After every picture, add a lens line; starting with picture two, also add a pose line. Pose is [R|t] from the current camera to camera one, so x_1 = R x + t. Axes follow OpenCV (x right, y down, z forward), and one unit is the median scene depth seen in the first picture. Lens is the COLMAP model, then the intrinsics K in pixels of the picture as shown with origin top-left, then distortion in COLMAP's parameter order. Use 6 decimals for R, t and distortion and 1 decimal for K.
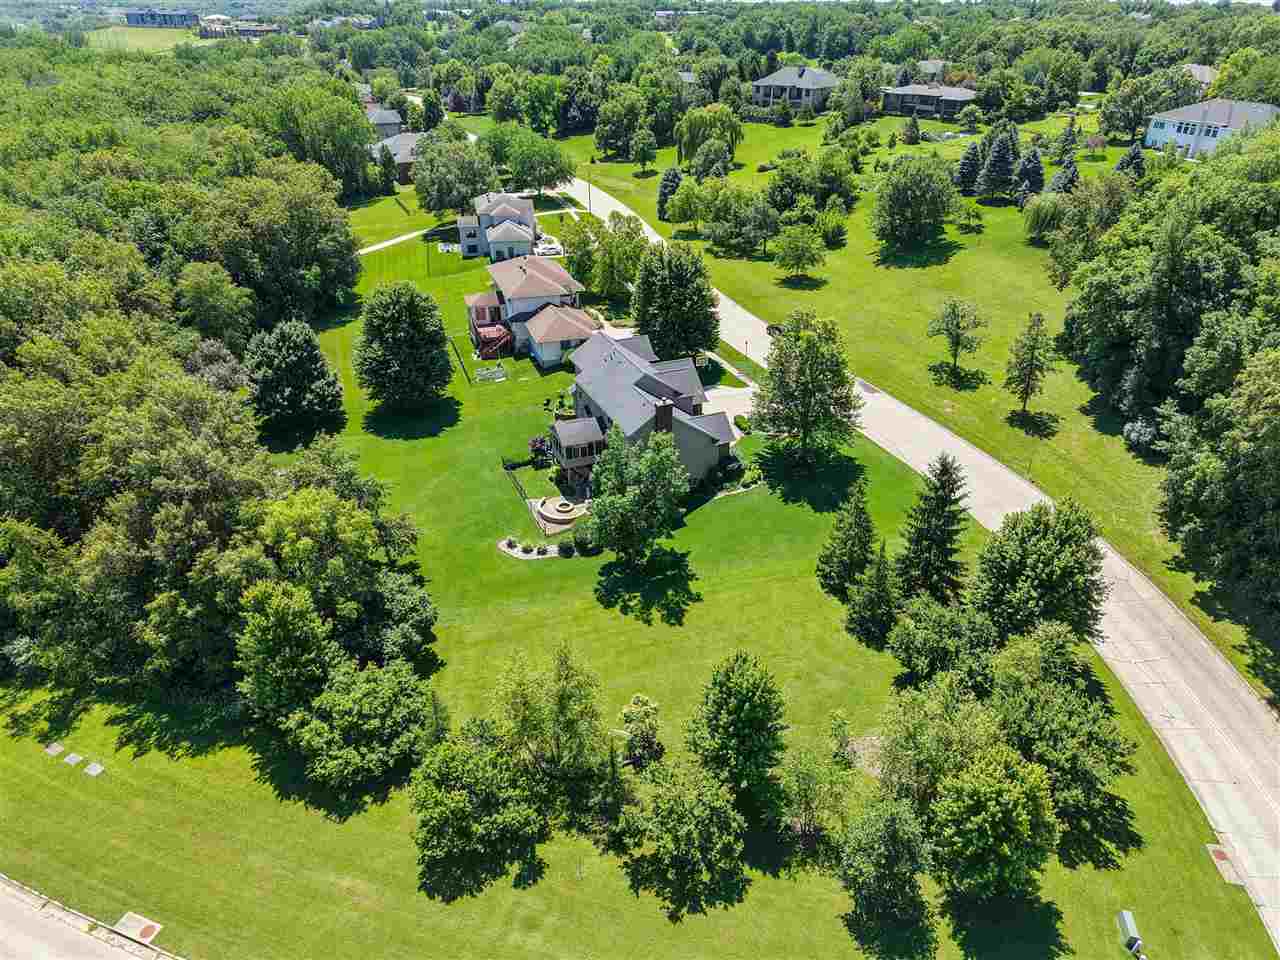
lens RADIAL K [[861.5, 0, 640.0], [0, 861.5, 480.0], [0, 0, 1]] dist [0.045560, -0.053473]
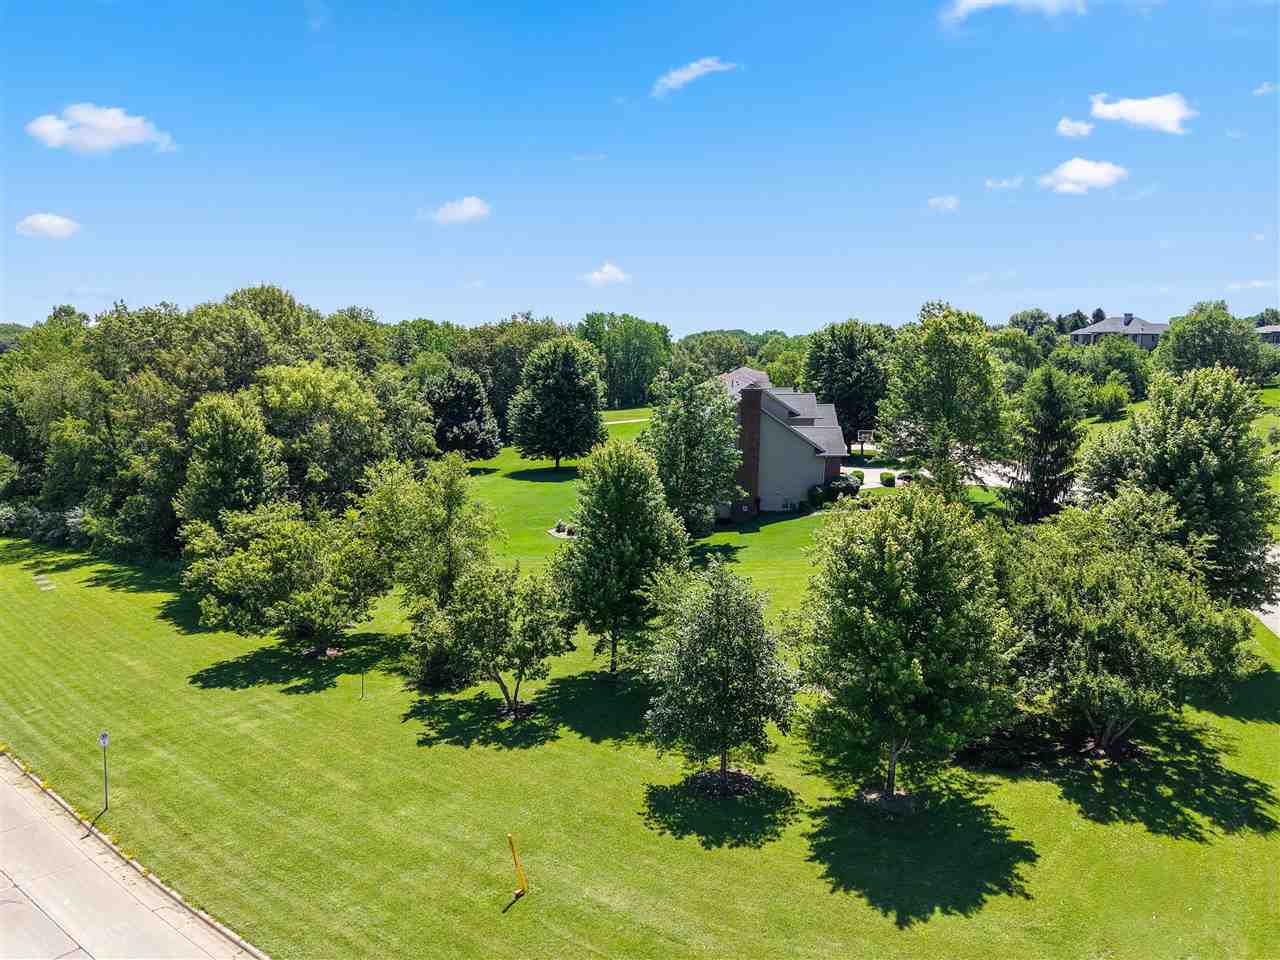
lens RADIAL K [[861.5, 0, 640.0], [0, 861.5, 480.0], [0, 0, 1]] dist [0.045560, -0.053473]
pose [[0.928061, 0.049319, -0.369149, 0.213144], [-0.164380, 0.943665, -0.287185, 0.227626], [0.334189, 0.327206, 0.883886, 0.178187]]
